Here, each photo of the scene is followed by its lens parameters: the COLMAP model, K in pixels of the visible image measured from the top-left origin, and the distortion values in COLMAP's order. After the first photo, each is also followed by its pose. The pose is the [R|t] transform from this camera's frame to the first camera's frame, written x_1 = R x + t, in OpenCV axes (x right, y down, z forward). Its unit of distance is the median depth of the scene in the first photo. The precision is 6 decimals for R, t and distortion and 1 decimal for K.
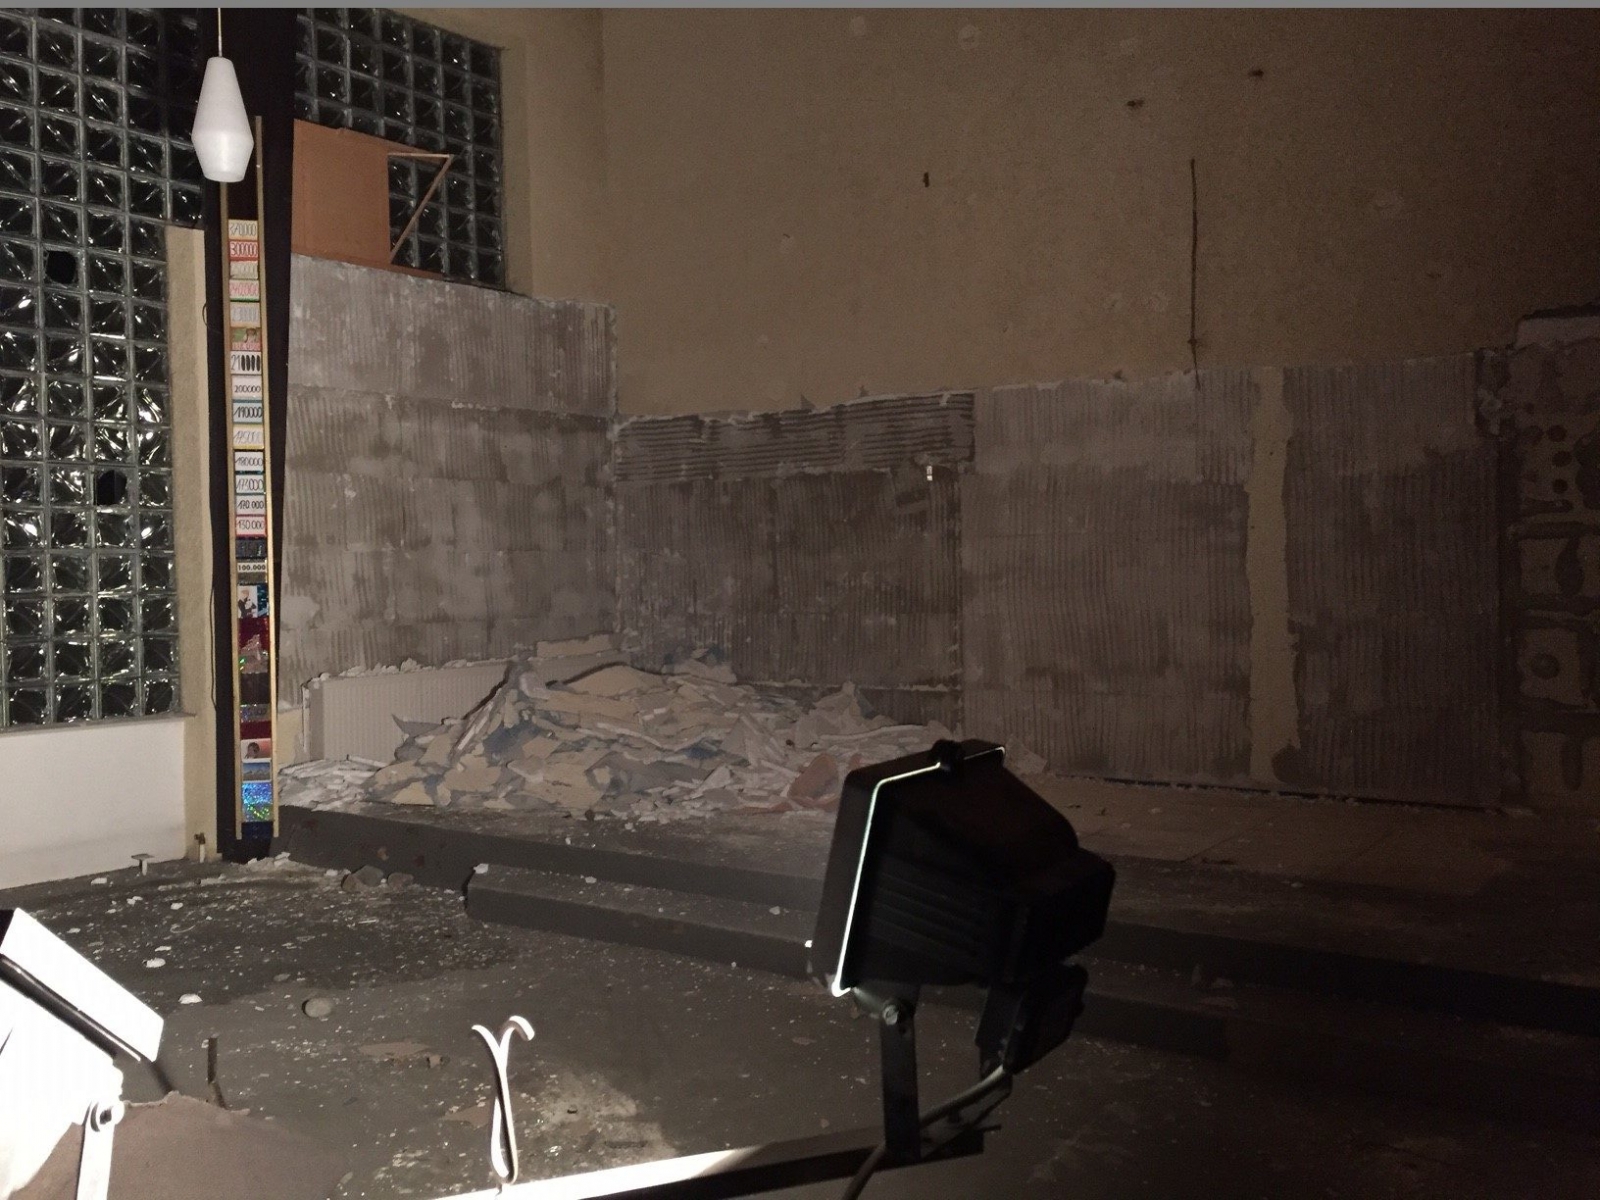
lens RADIAL K [[1377.2, 0, 794.5], [0, 1377.2, 600.8], [0, 0, 1]] dist [0.066217, -0.062436]
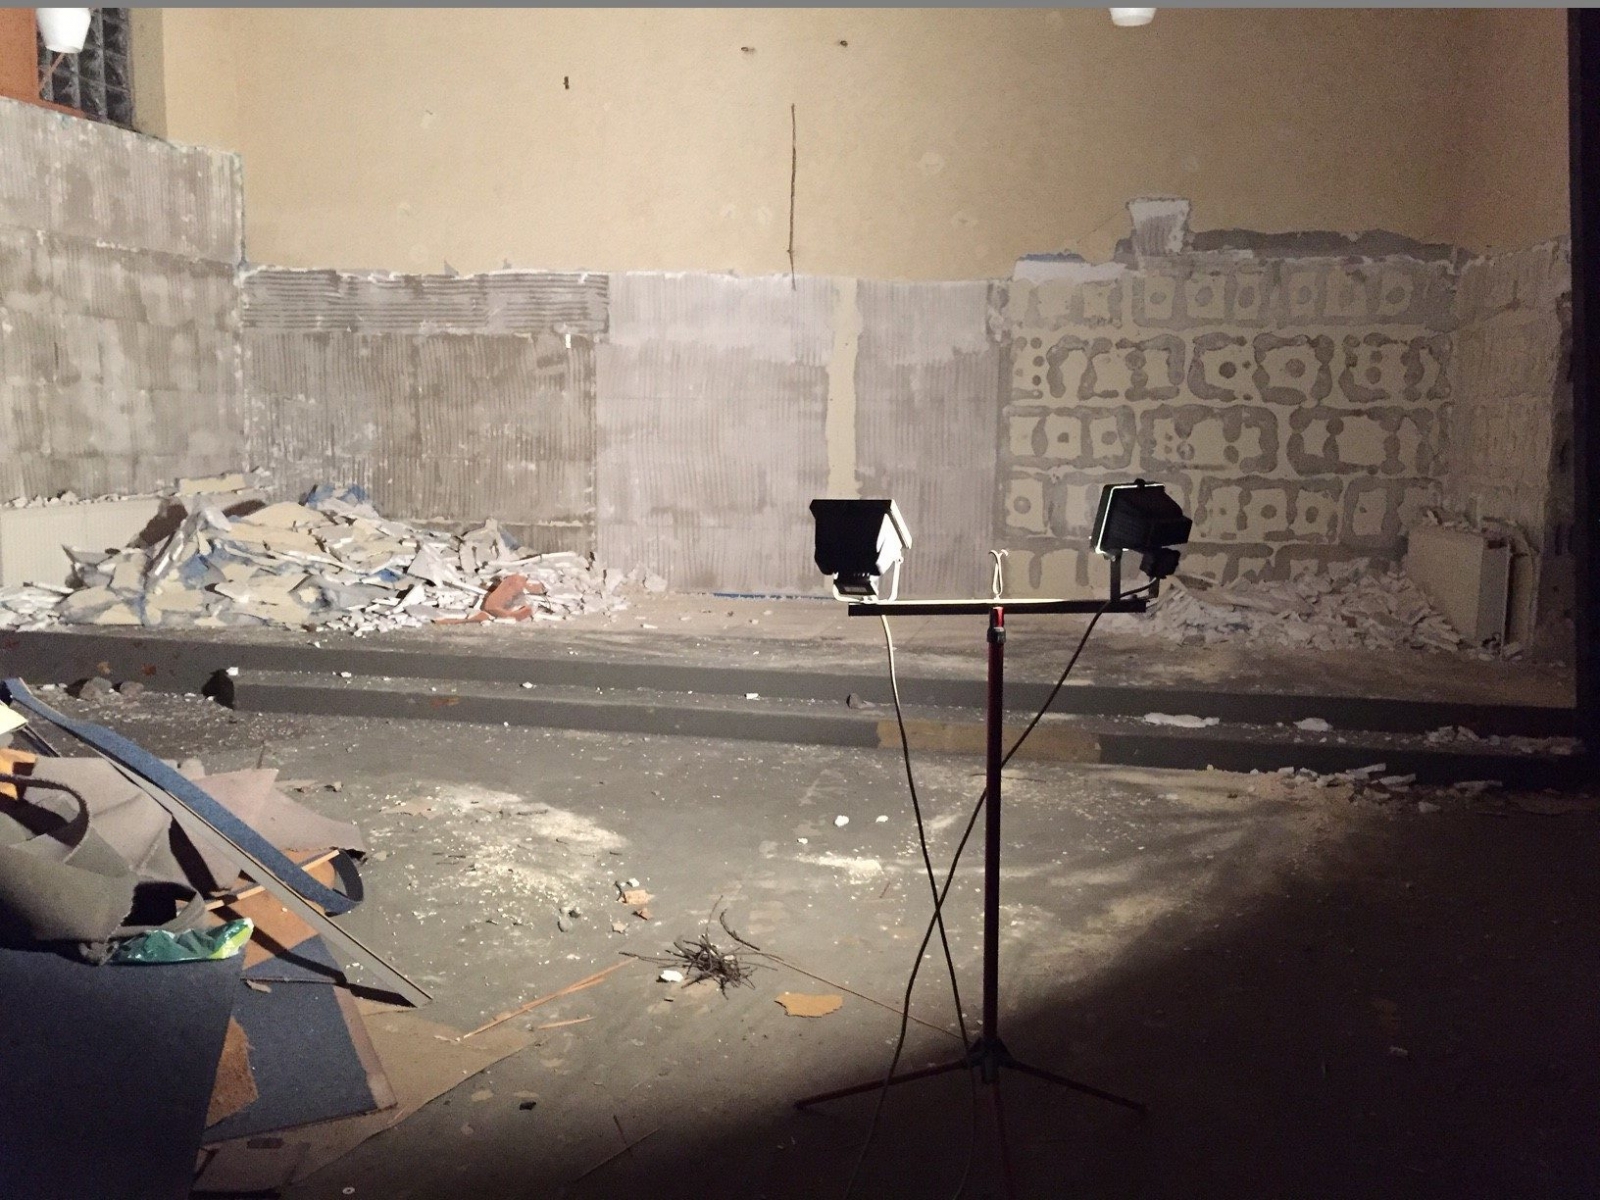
lens RADIAL K [[1377.2, 0, 807.5], [0, 1377.2, 602.3], [0, 0, 1]] dist [0.066217, -0.062436]
pose [[0.919986, -0.017806, 0.391546, -0.189187], [-0.023016, 0.994790, 0.099317, 0.007914], [-0.391274, -0.100382, 0.914783, -0.192491]]
